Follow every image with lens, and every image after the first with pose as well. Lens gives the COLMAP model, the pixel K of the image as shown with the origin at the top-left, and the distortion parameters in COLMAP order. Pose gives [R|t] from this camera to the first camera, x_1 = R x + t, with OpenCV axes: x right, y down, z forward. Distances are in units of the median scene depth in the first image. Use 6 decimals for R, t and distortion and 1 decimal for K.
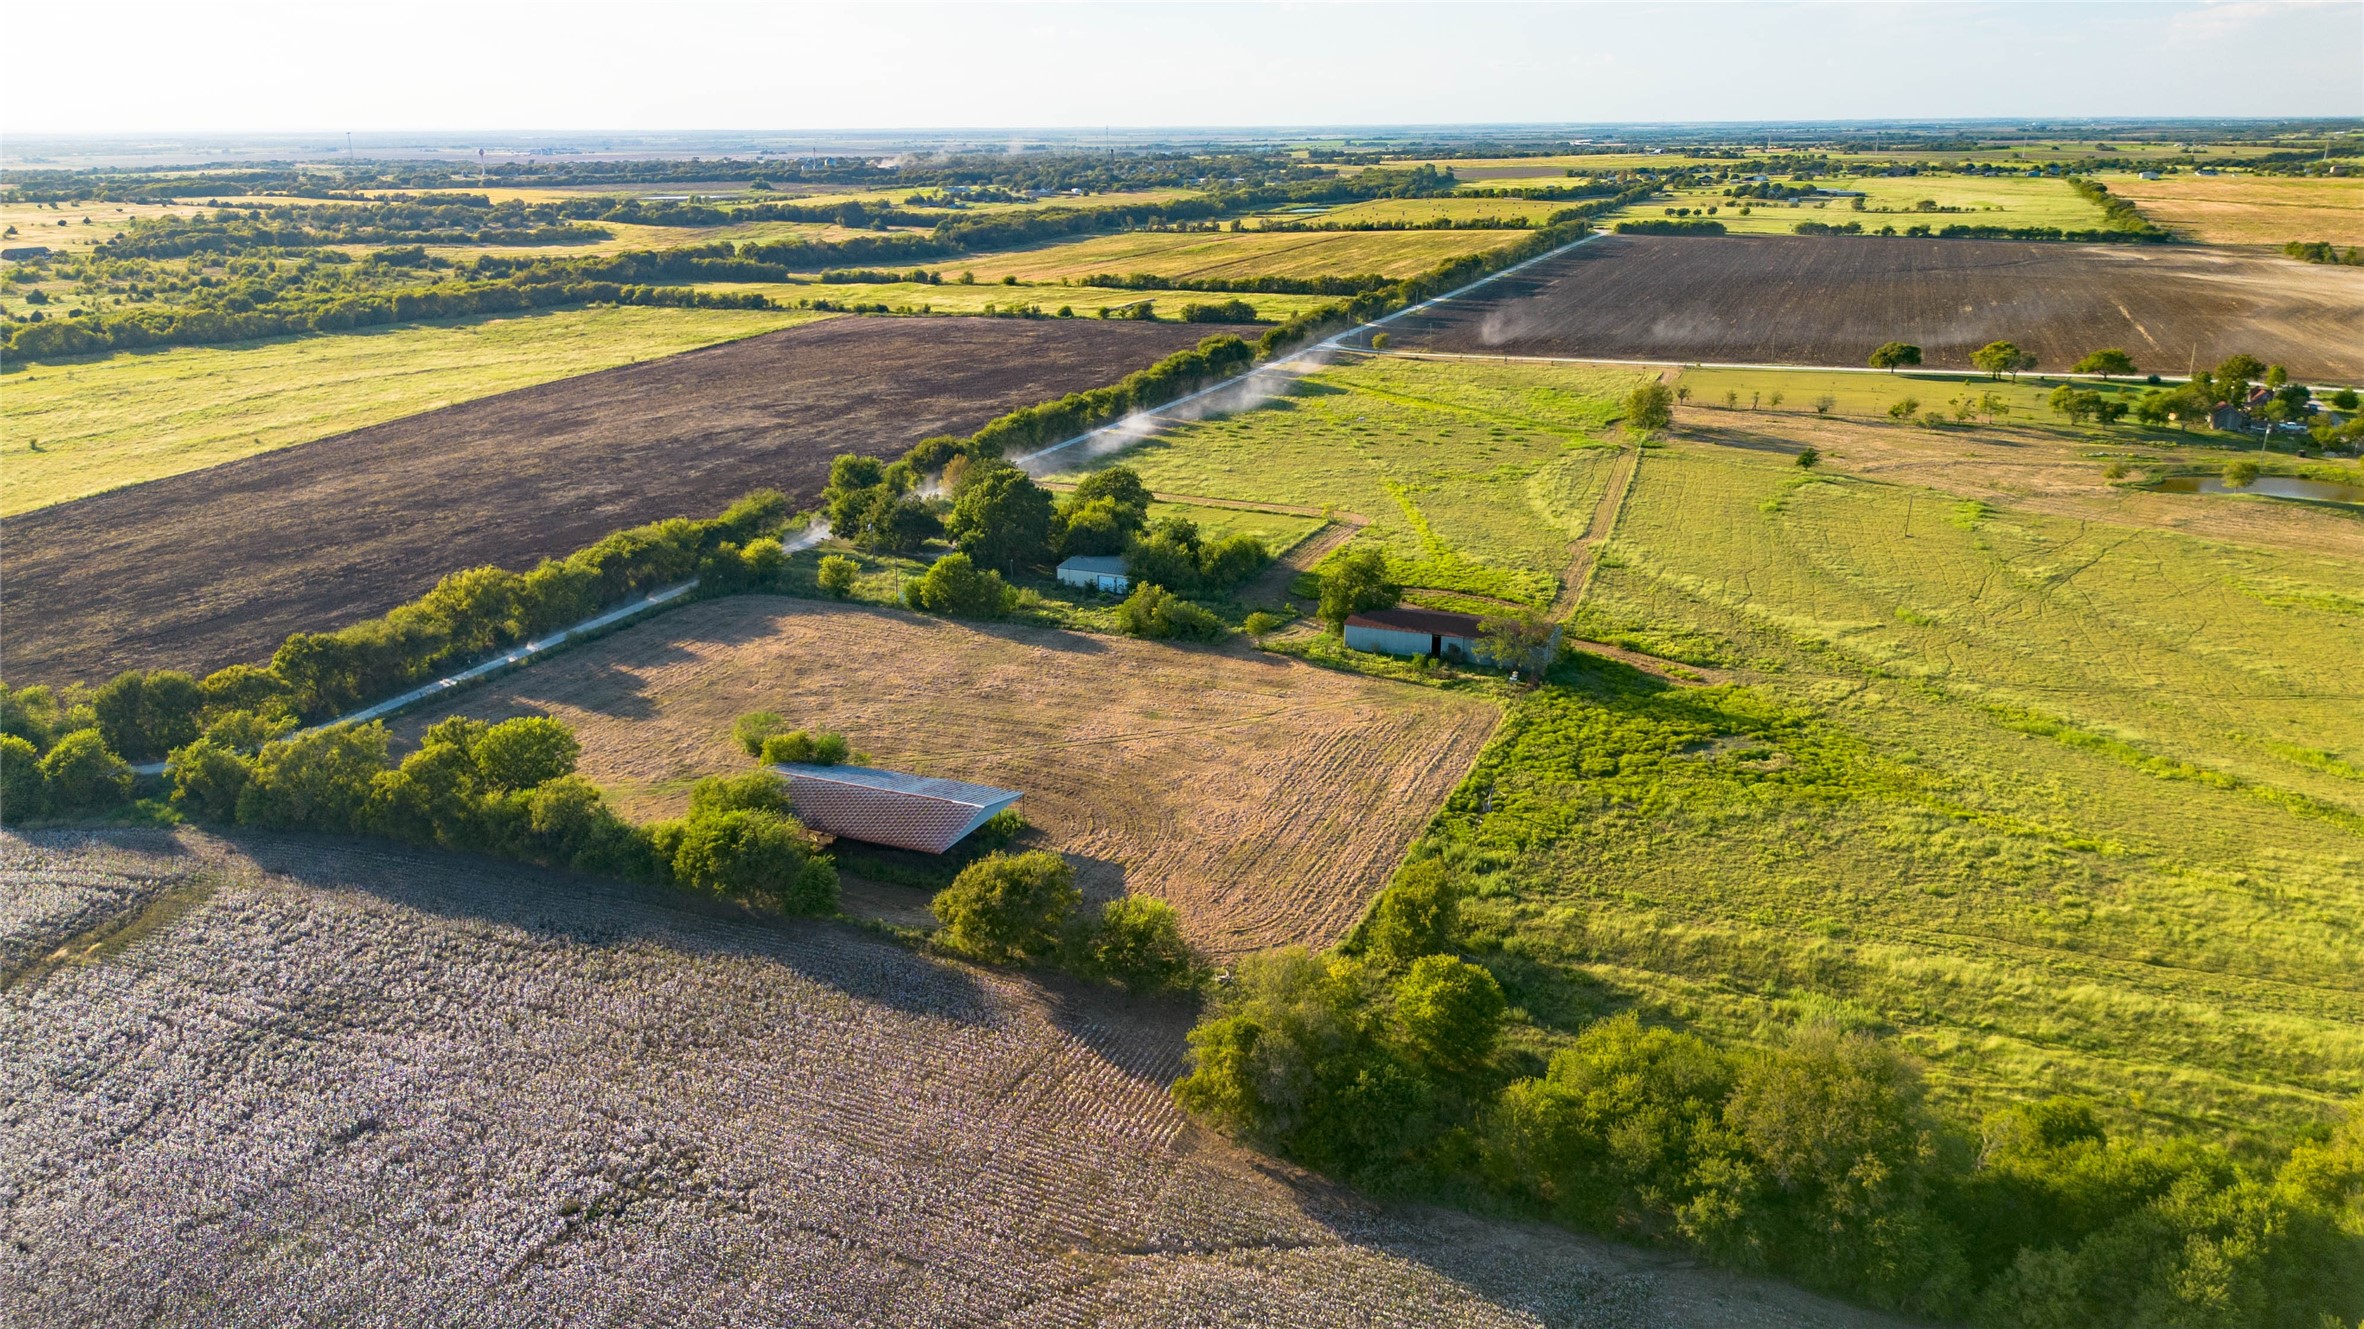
lens RADIAL K [[1667.1, 0, 1167.2], [0, 1667.1, 662.2], [0, 0, 1]] dist [0.070465, -0.074343]
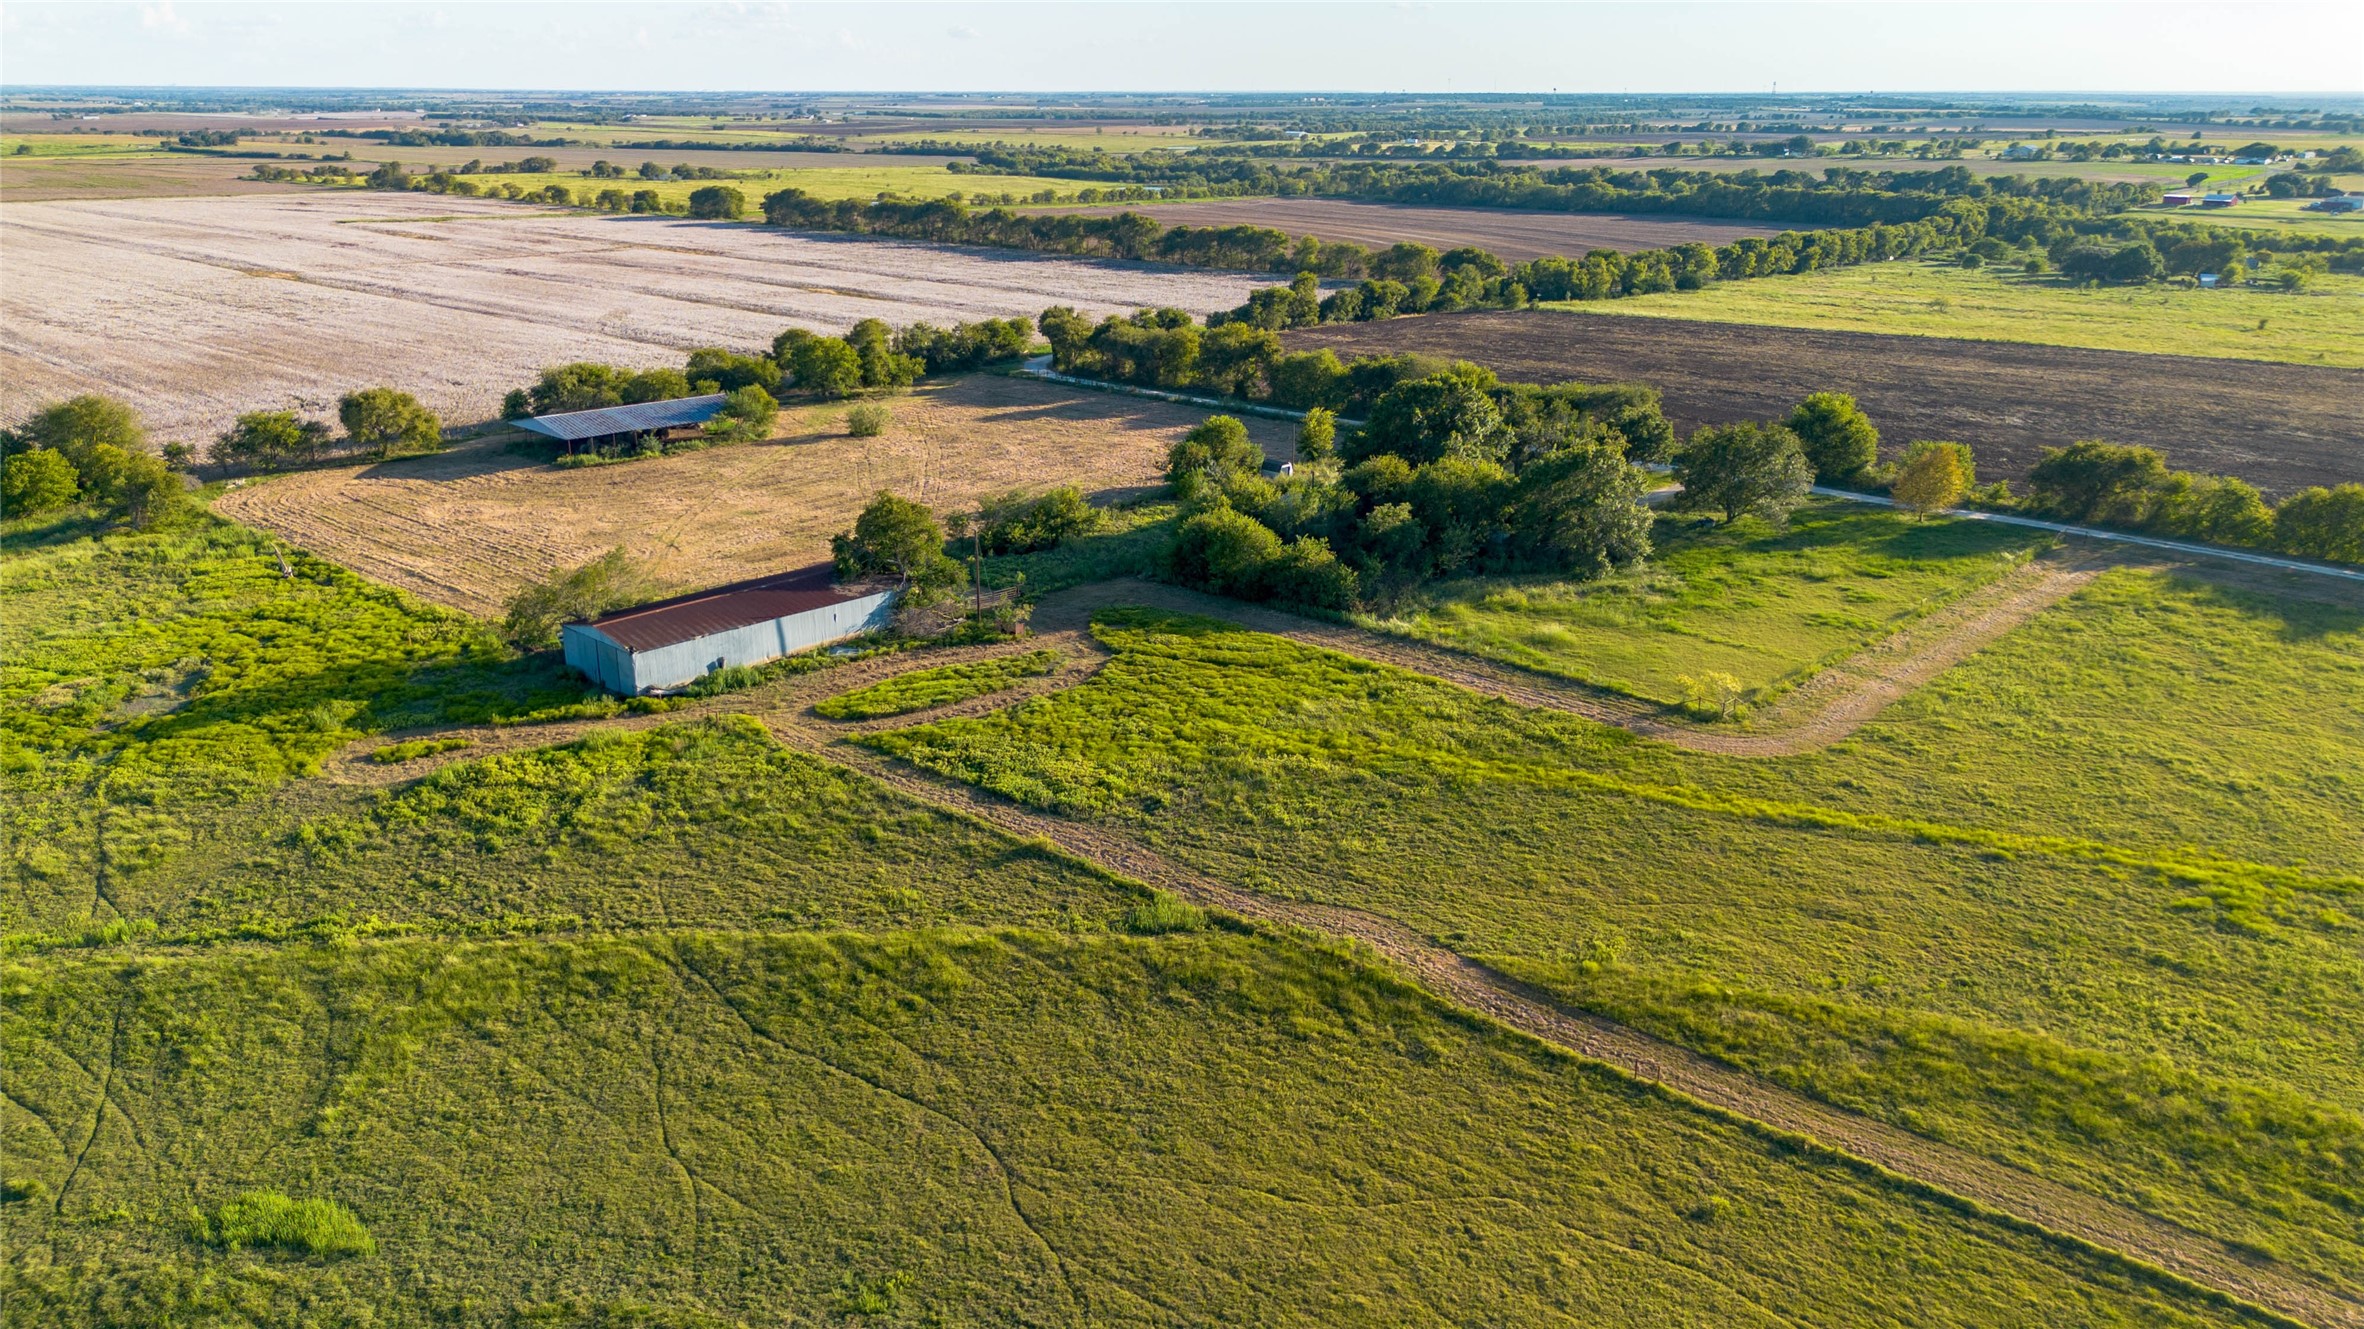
lens RADIAL K [[1667.1, 0, 1176.9], [0, 1667.1, 657.9], [0, 0, 1]] dist [0.070465, -0.074343]
pose [[-0.325671, 0.307956, -0.893925, 0.704375], [-0.286816, 0.868738, 0.403771, -0.313180], [0.900930, 0.387888, -0.194596, 1.309396]]
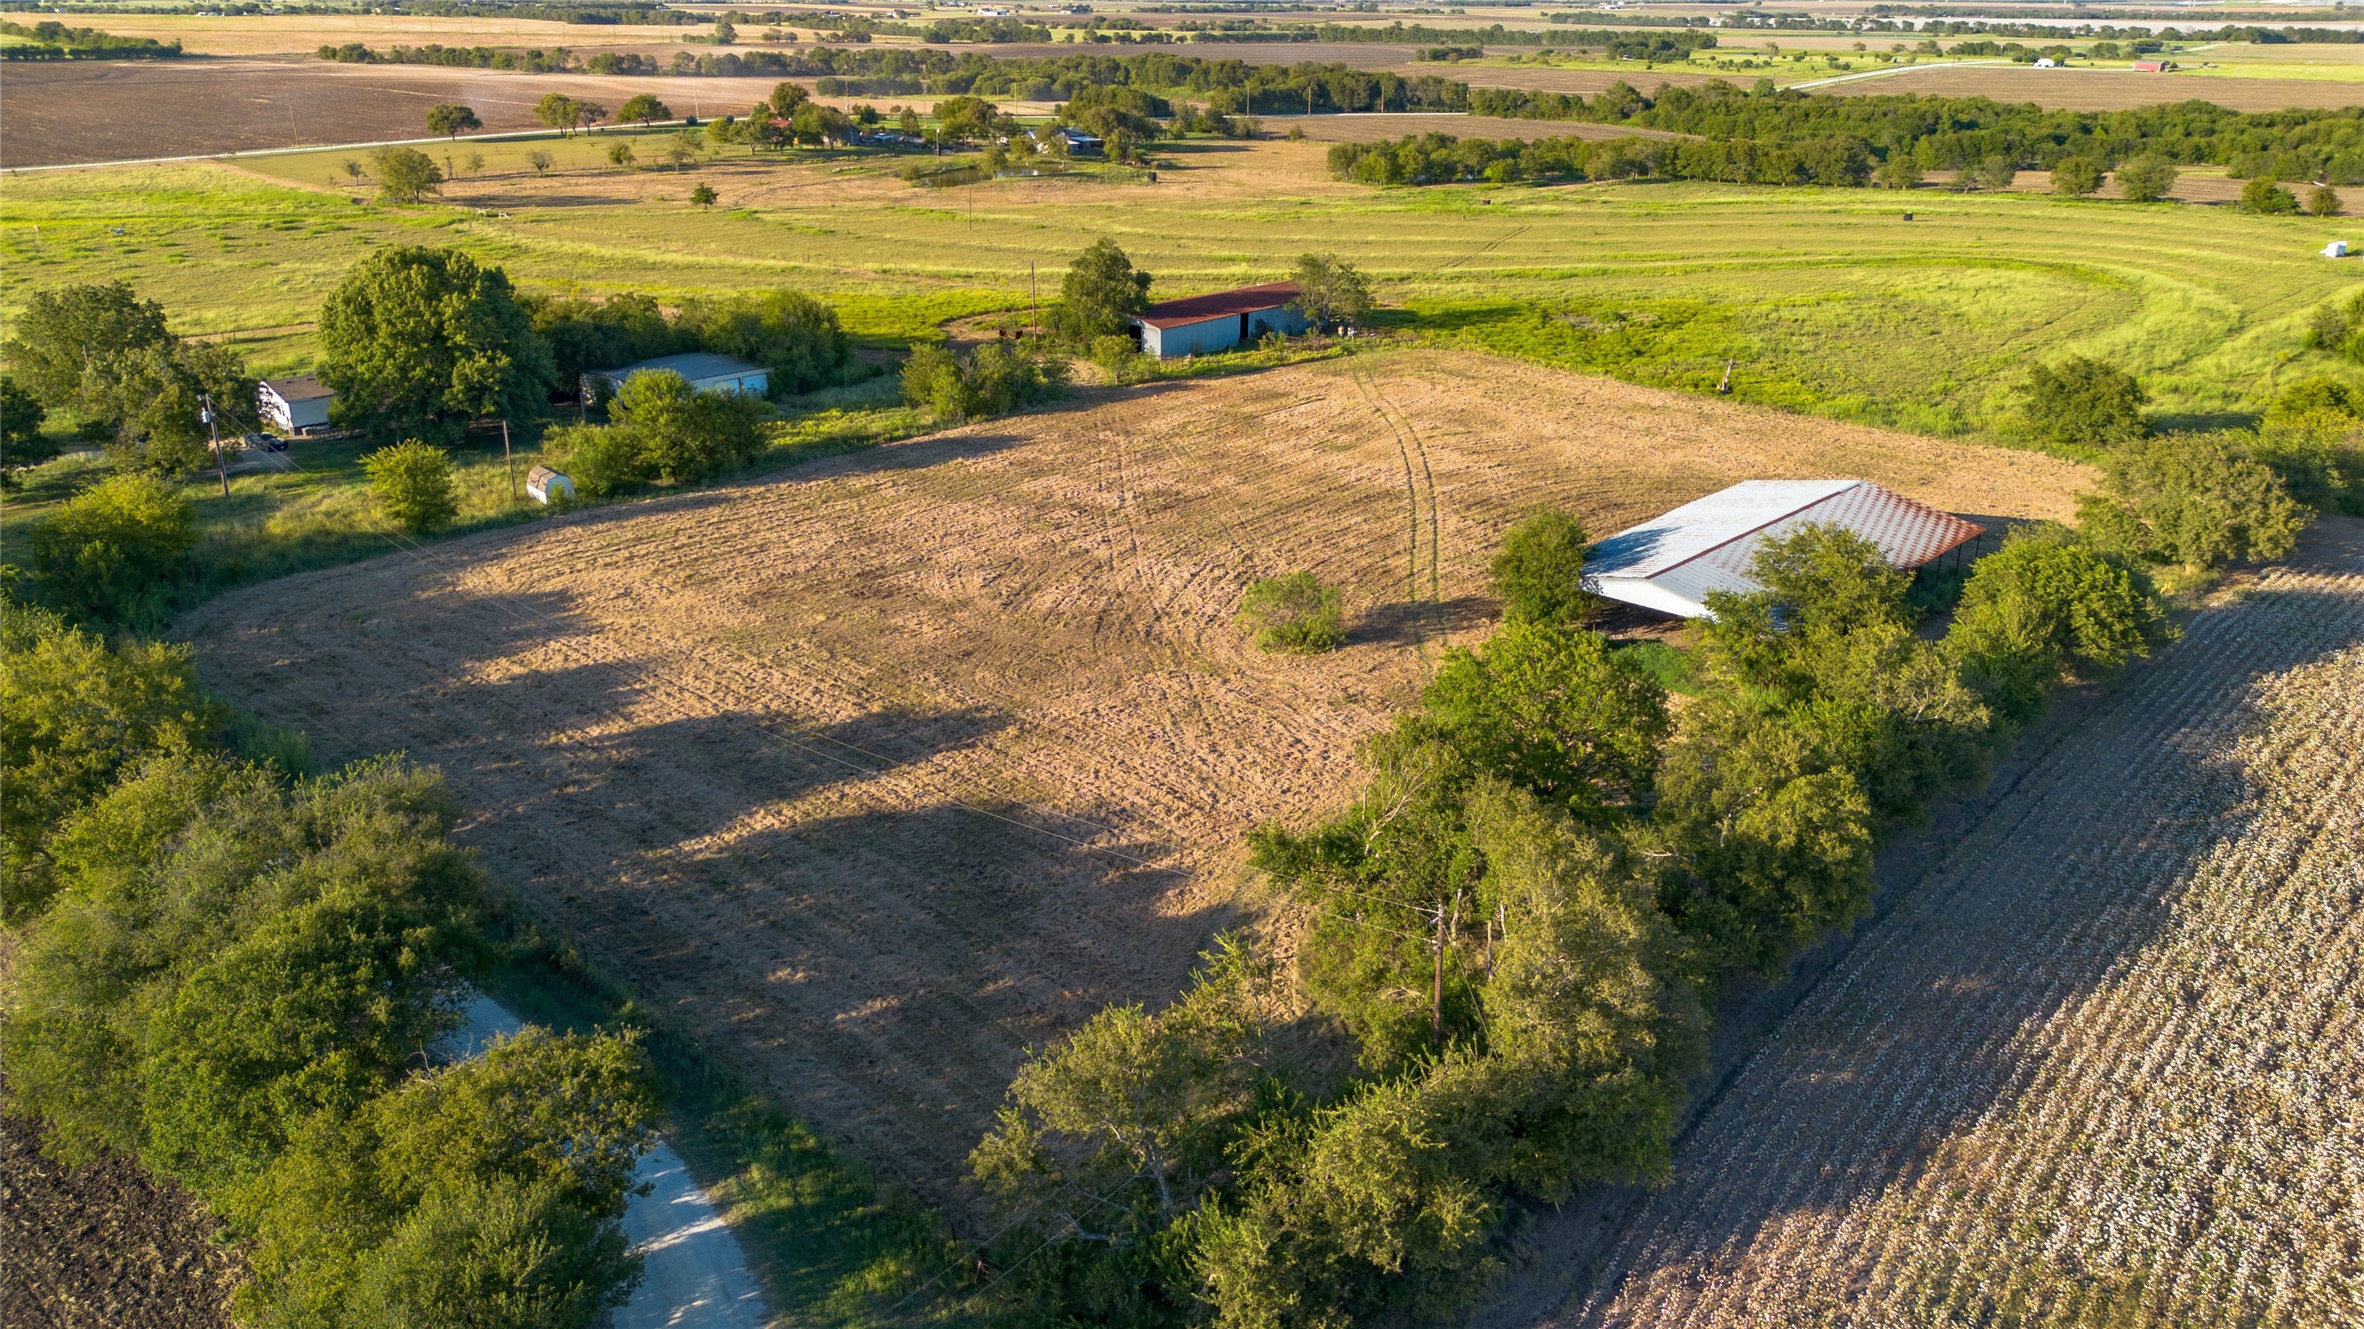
lens RADIAL K [[1667.1, 0, 1184.7], [0, 1667.1, 670.5], [0, 0, 1]] dist [0.070465, -0.074343]
pose [[0.356075, -0.349449, 0.866658, -0.617172], [0.284688, 0.923924, 0.255573, -0.072237], [-0.890036, 0.155724, 0.428470, 0.708568]]
